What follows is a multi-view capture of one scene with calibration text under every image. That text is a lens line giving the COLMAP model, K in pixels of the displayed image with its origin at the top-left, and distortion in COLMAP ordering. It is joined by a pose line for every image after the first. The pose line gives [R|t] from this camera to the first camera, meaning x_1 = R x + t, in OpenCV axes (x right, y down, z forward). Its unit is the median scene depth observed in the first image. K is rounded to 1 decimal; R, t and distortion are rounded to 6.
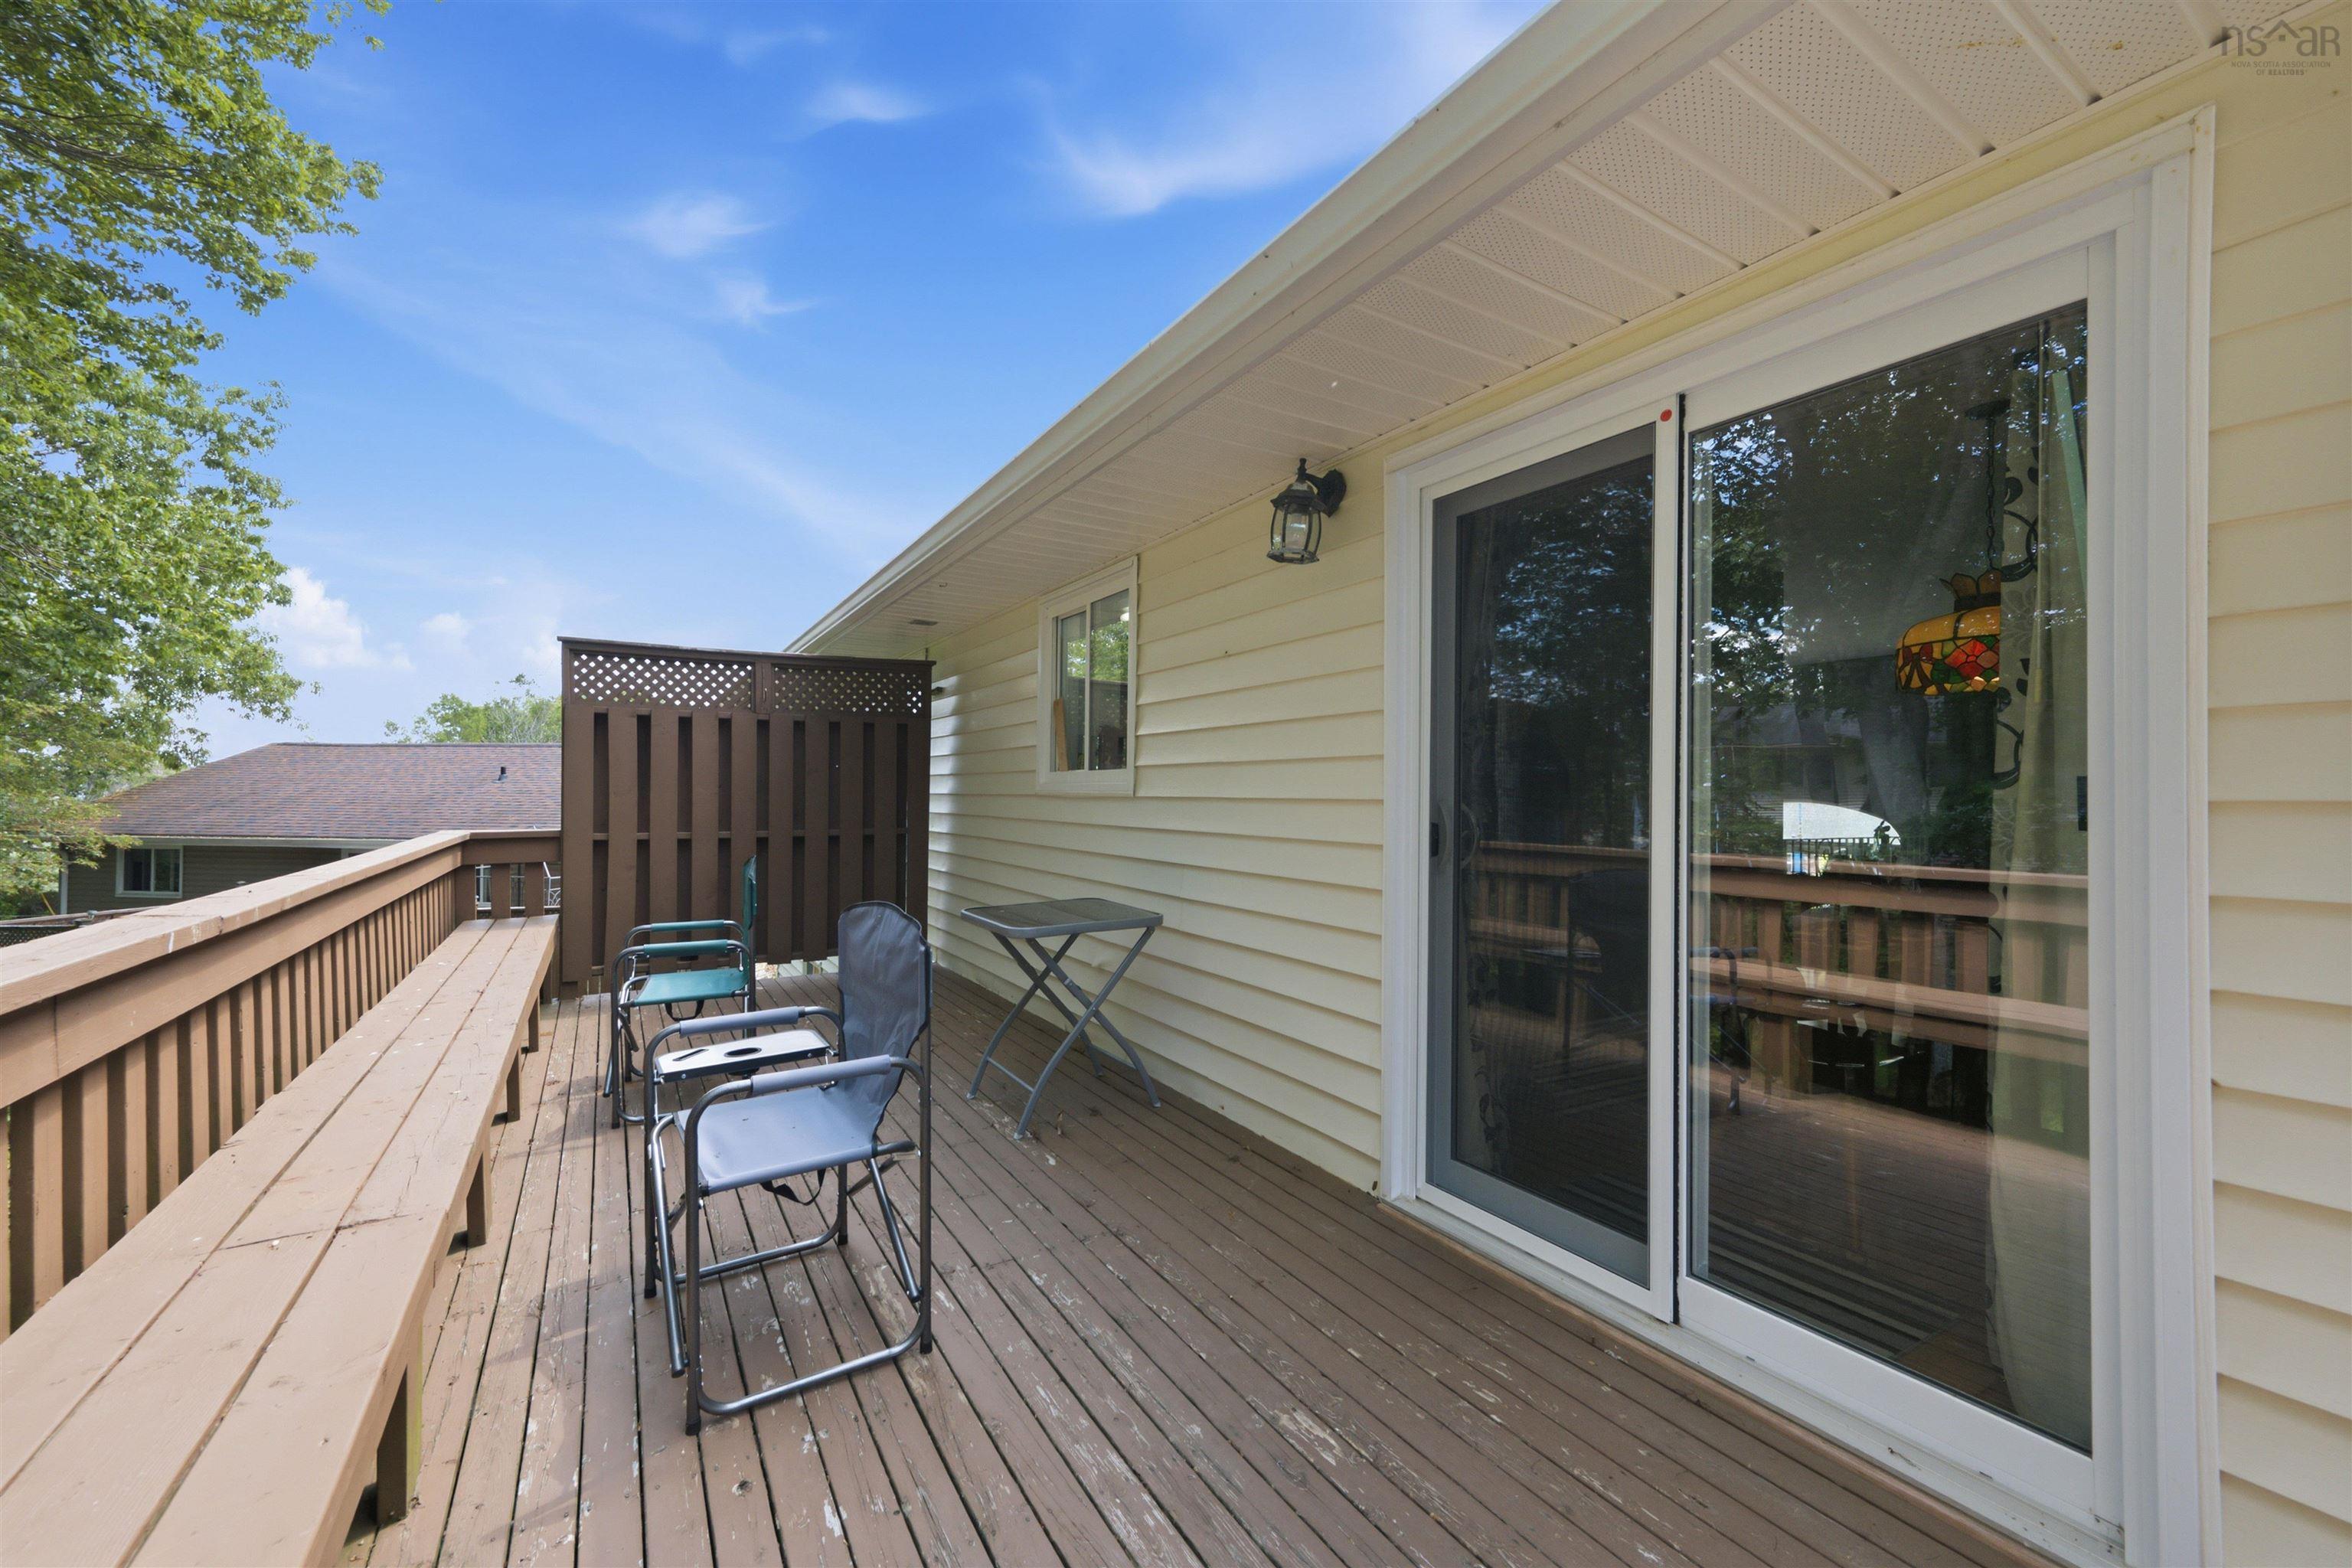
lens RADIAL K [[979.7, 0, 1176.0], [0, 979.7, 784.0], [0, 0, 1]] dist [-0.001362, -0.000216]
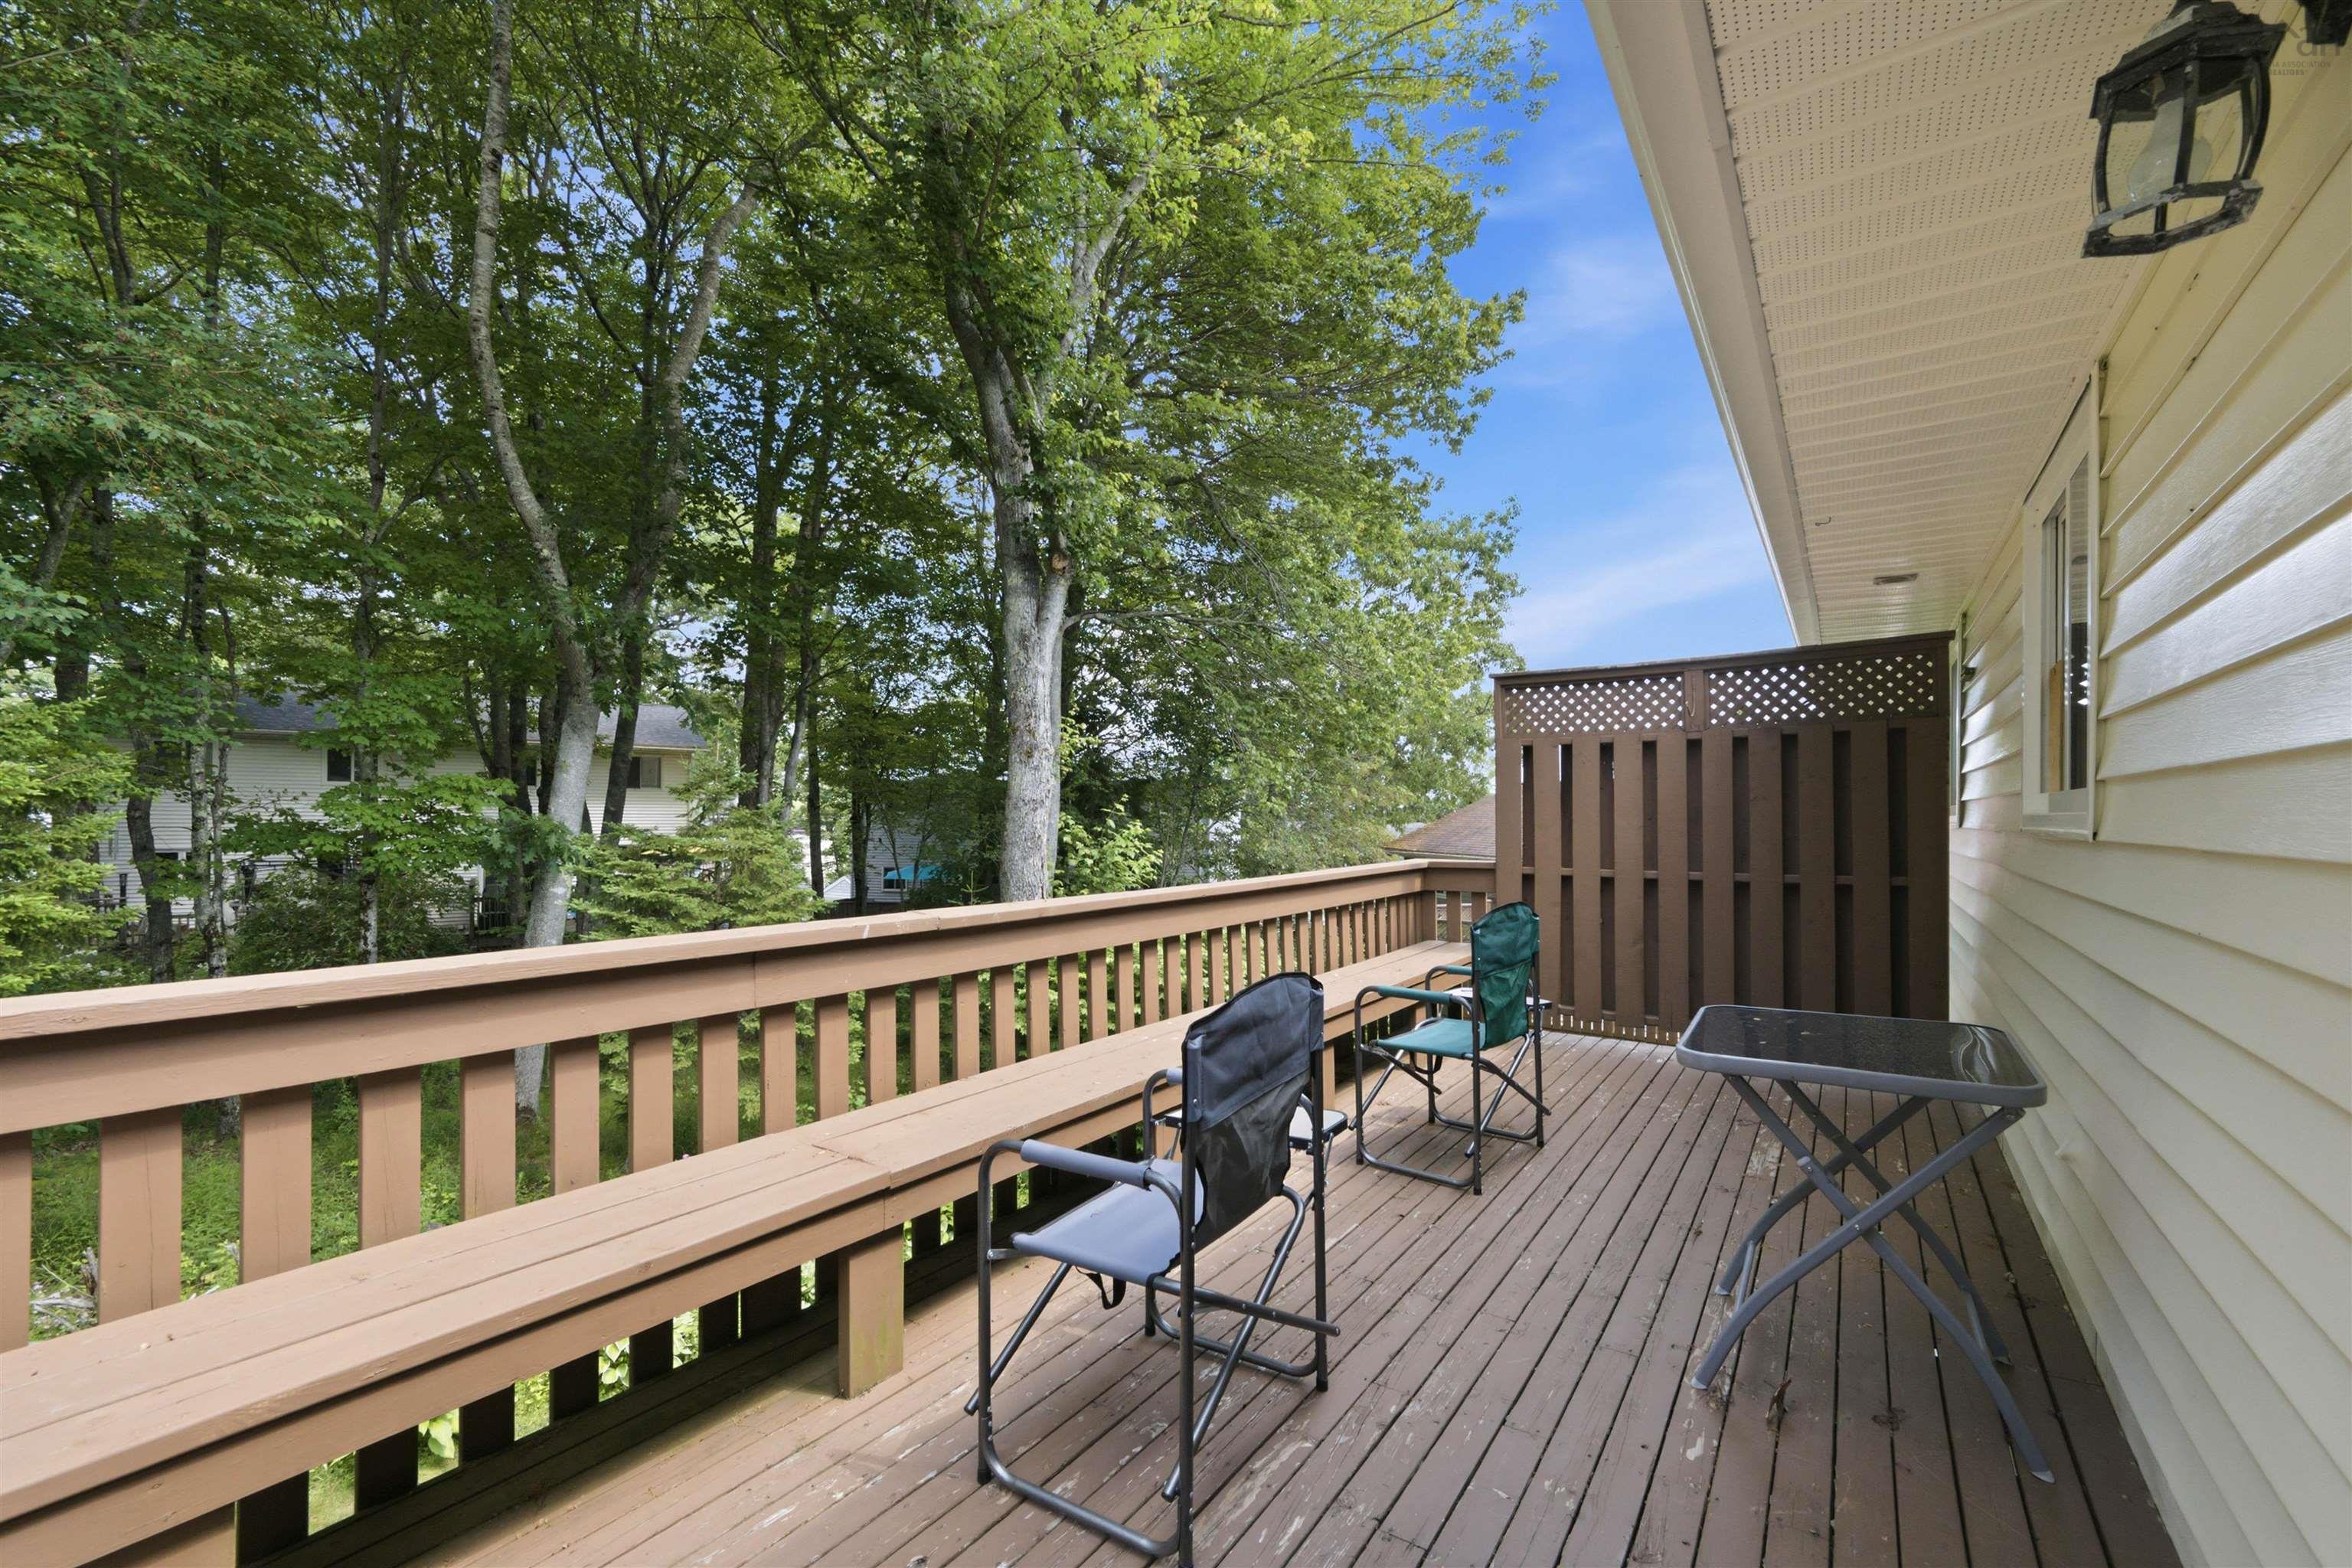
lens RADIAL K [[981.0, 0, 1177.8], [0, 981.0, 799.9], [0, 0, 1]] dist [0.001492, 0.000133]
pose [[0.399124, -0.018142, -0.916717, 0.172681], [0.005437, 0.999833, -0.017420, -0.001752], [0.916881, 0.001968, 0.399157, 0.268798]]
